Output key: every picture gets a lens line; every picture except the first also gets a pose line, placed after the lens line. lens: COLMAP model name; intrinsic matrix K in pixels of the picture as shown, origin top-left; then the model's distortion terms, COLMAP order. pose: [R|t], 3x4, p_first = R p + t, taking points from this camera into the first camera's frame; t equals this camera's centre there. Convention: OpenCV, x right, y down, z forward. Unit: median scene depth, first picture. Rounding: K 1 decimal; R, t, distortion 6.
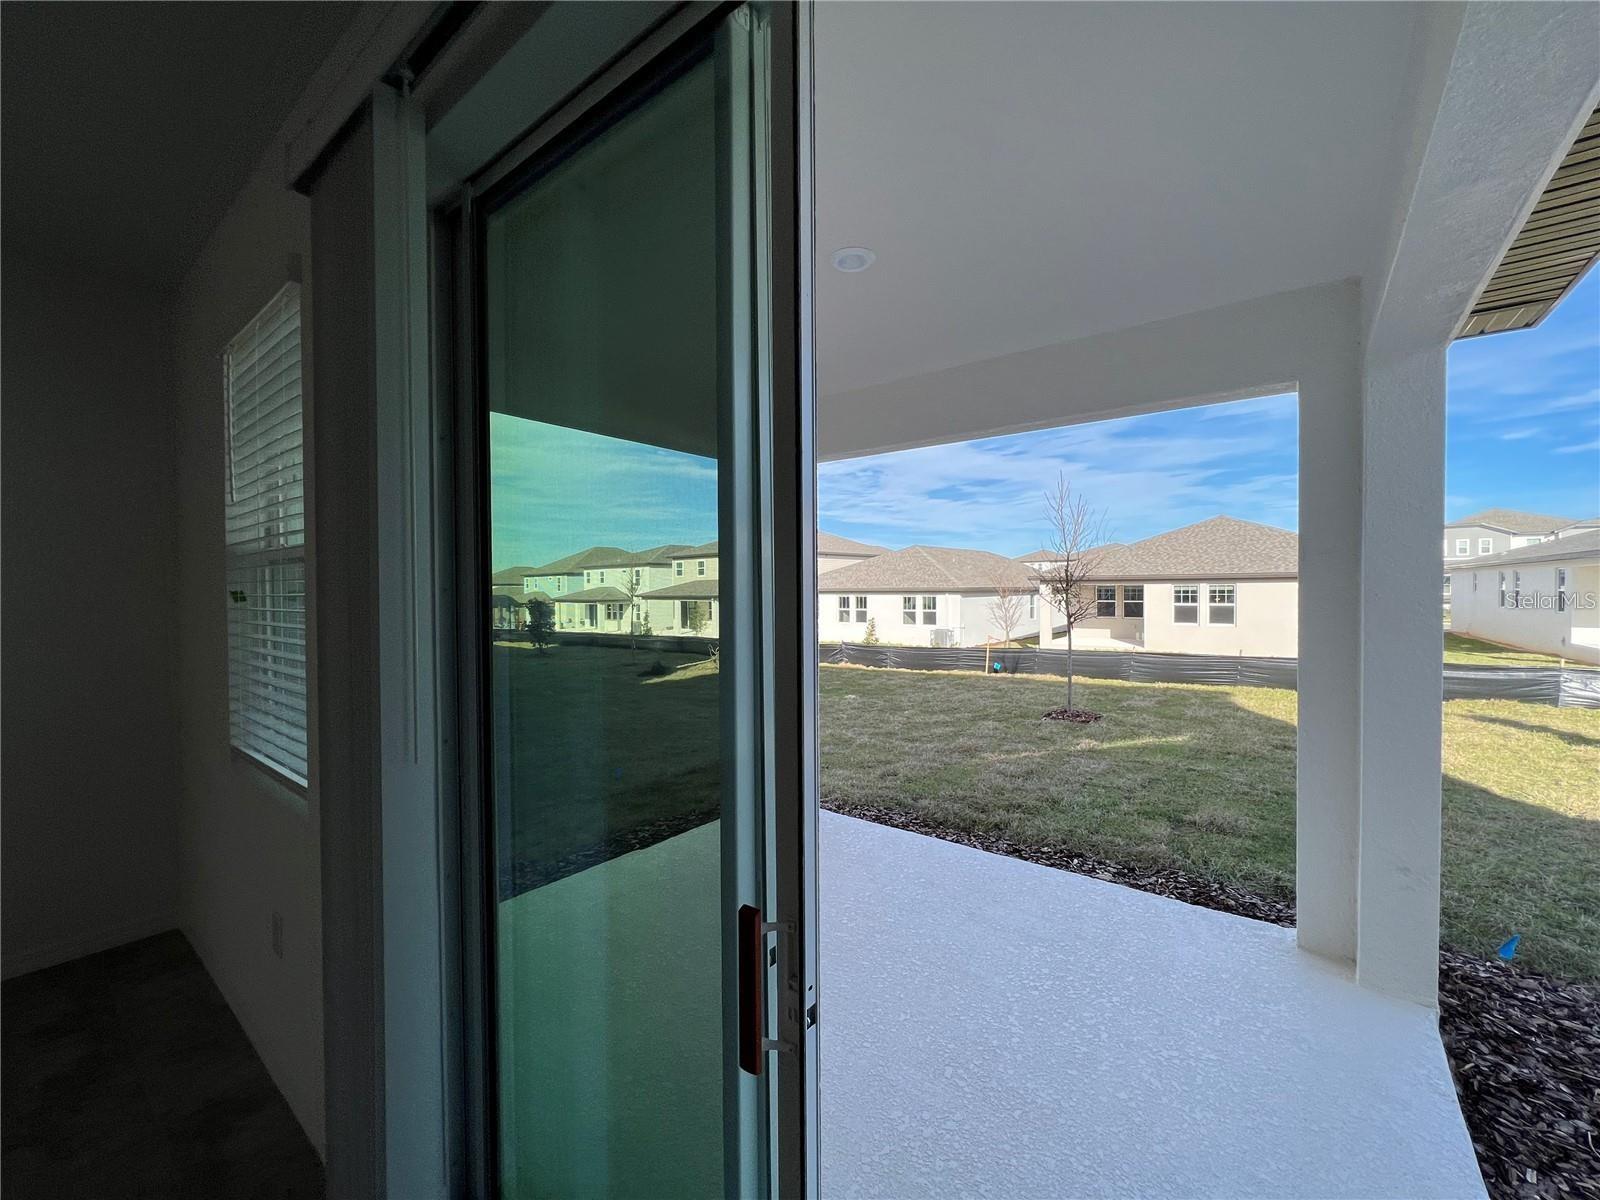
lens RADIAL K [[642.2, 0, 795.6], [0, 642.2, 596.0], [0, 0, 1]] dist [-0.000446, -0.000119]
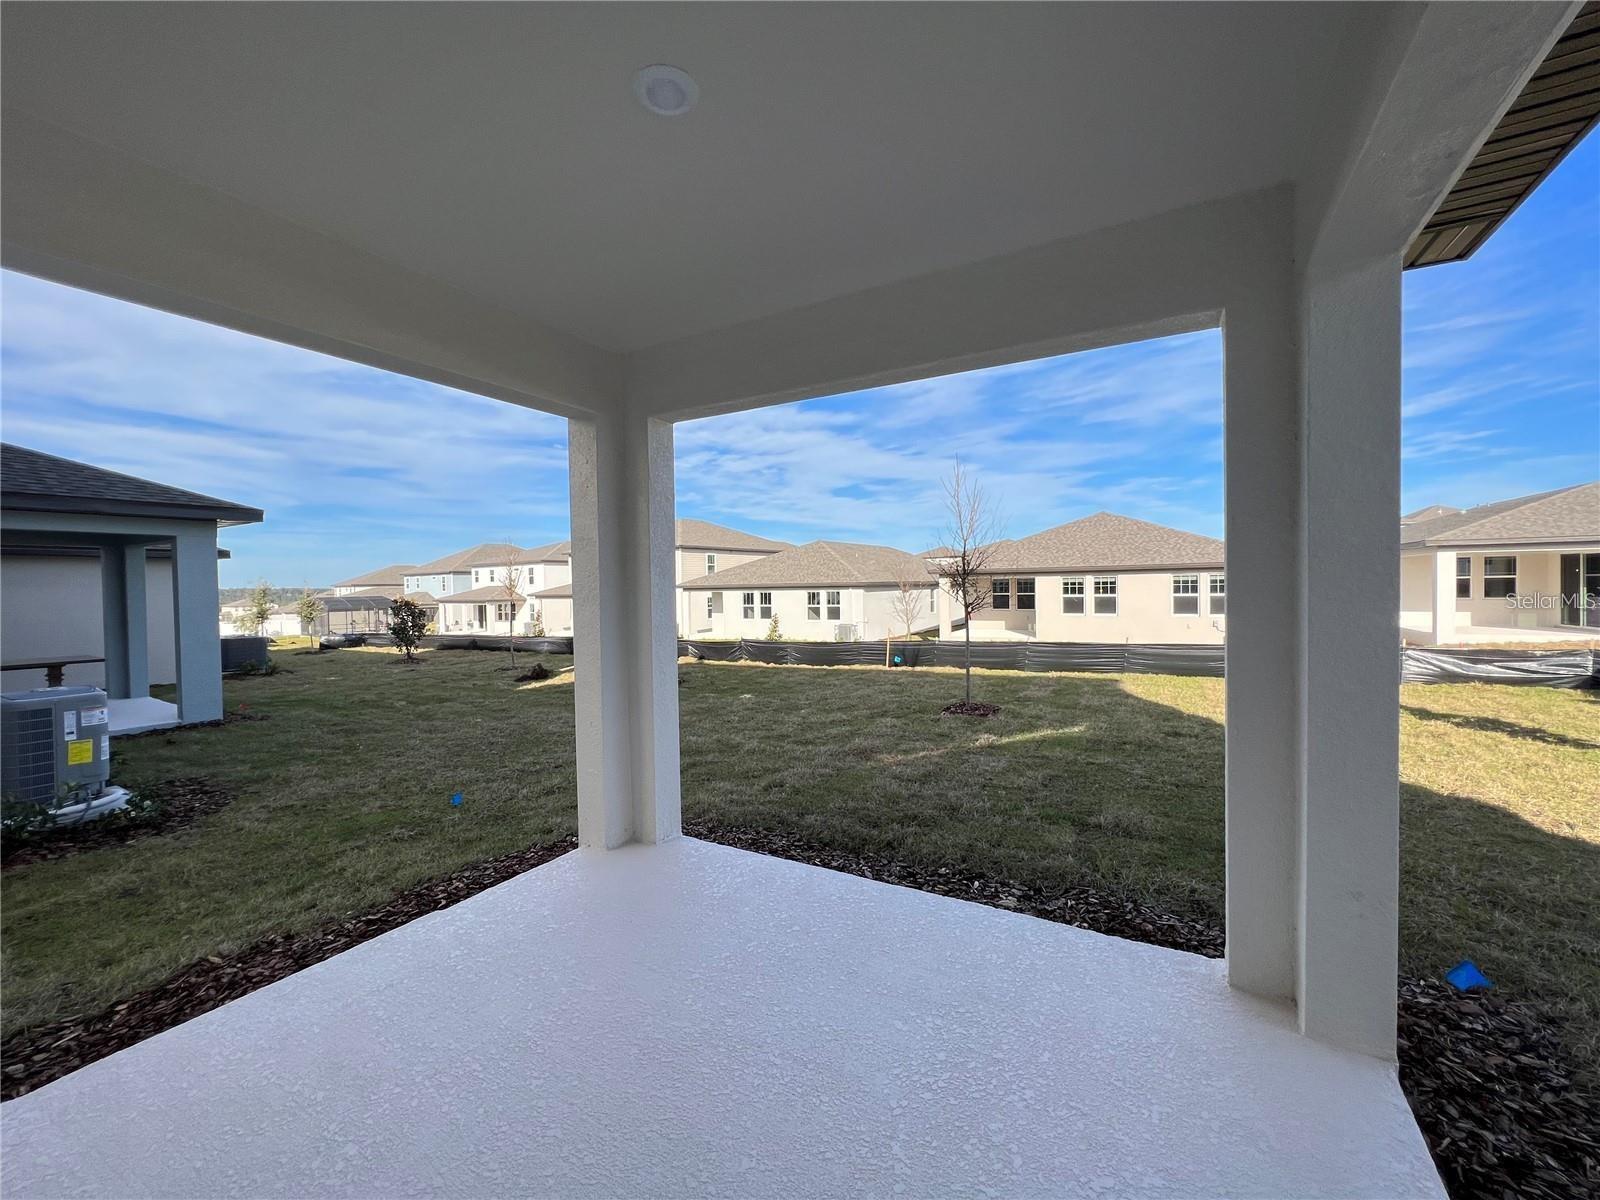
lens RADIAL K [[642.2, 0, 795.6], [0, 642.2, 596.0], [0, 0, 1]] dist [-0.000446, -0.000119]
pose [[0.989842, -0.012413, 0.141630, 0.046300], [0.011859, 0.999918, 0.004756, 0.011525], [-0.141677, -0.003028, 0.989908, 0.107387]]
